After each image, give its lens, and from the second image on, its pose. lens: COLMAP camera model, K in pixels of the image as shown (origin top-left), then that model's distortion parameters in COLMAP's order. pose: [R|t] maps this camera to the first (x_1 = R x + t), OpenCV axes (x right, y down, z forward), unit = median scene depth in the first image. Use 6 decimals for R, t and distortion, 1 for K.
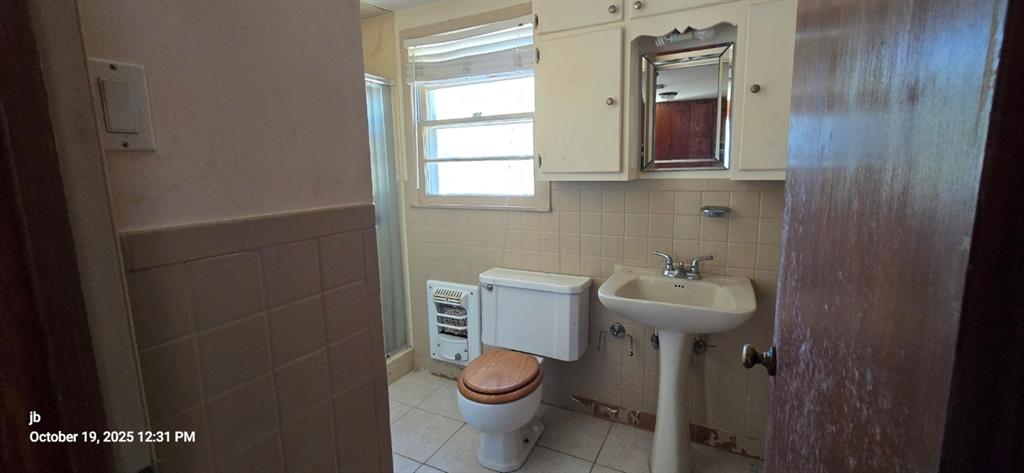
lens RADIAL K [[423.1, 0, 510.7], [0, 423.1, 235.1], [0, 0, 1]] dist [-0.002667, 0.000685]
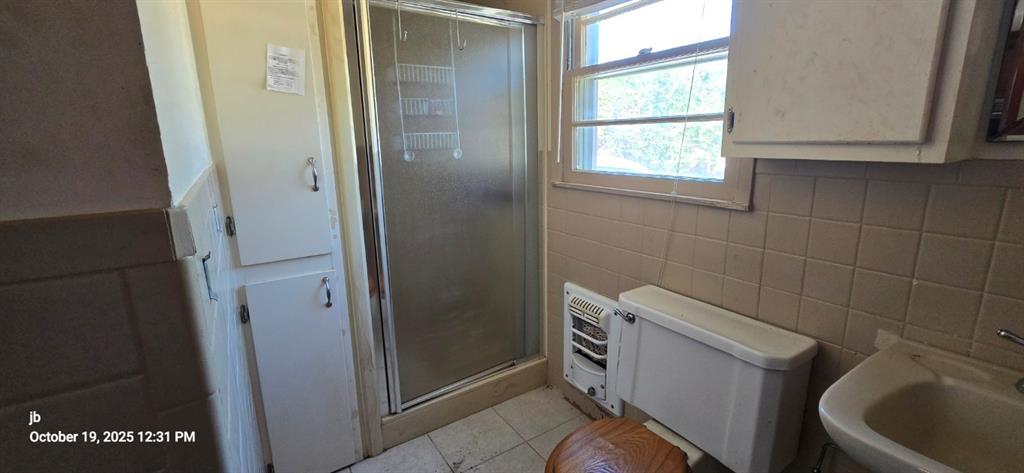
lens RADIAL K [[423.1, 0, 513.1], [0, 423.1, 231.6], [0, 0, 1]] dist [-0.002667, 0.000685]
pose [[0.876754, 0.110963, -0.467964, 0.072981], [-0.080584, 0.993158, 0.084517, -0.044371], [0.474140, -0.036390, 0.879697, 0.297576]]
